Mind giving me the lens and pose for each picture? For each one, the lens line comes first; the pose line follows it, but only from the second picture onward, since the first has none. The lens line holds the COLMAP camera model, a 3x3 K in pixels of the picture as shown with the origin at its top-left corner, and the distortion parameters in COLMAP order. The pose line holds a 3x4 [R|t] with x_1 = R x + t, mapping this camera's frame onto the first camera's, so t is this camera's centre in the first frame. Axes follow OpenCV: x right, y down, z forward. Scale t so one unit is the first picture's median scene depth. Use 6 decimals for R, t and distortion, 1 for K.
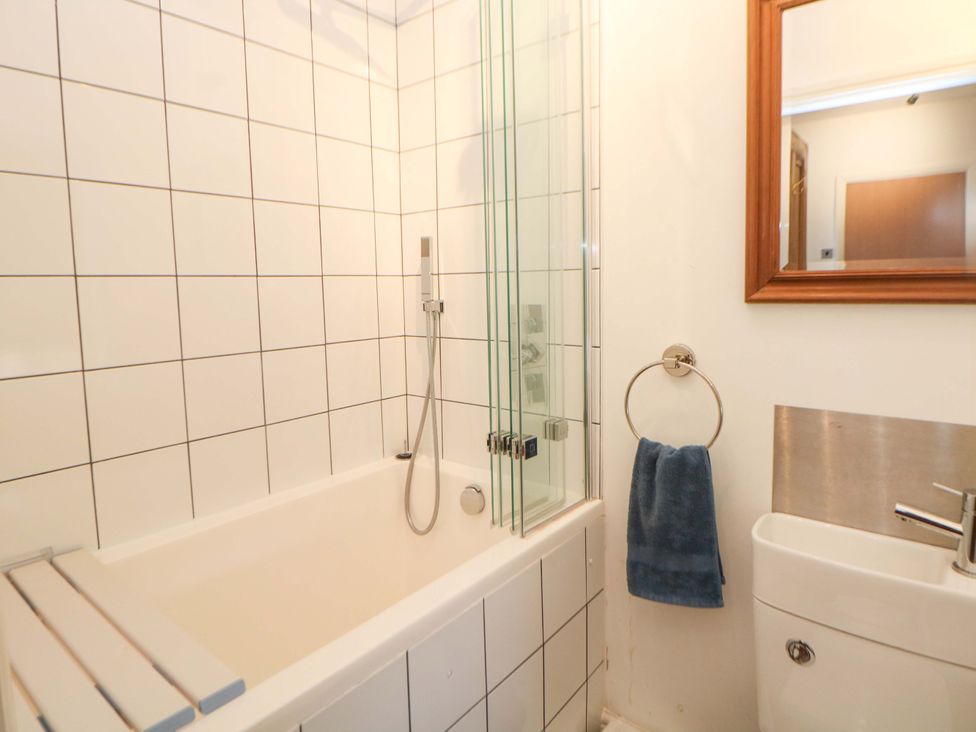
lens RADIAL K [[568.8, 0, 496.5], [0, 568.8, 336.1], [0, 0, 1]] dist [-0.006752, -0.002081]
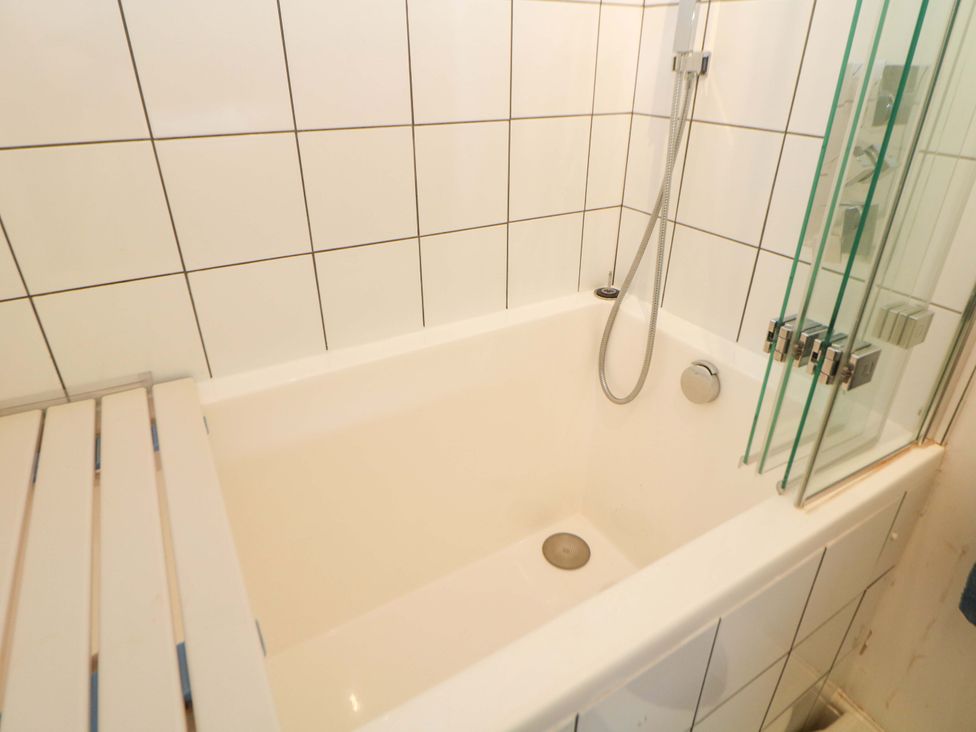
lens RADIAL K [[568.8, 0, 496.5], [0, 568.8, 336.1], [0, 0, 1]] dist [-0.006752, -0.002081]
pose [[0.935244, 0.183183, -0.302922, -0.075192], [-0.059570, 0.924942, 0.375411, 0.000600], [0.348954, -0.333056, 0.875959, 0.350619]]
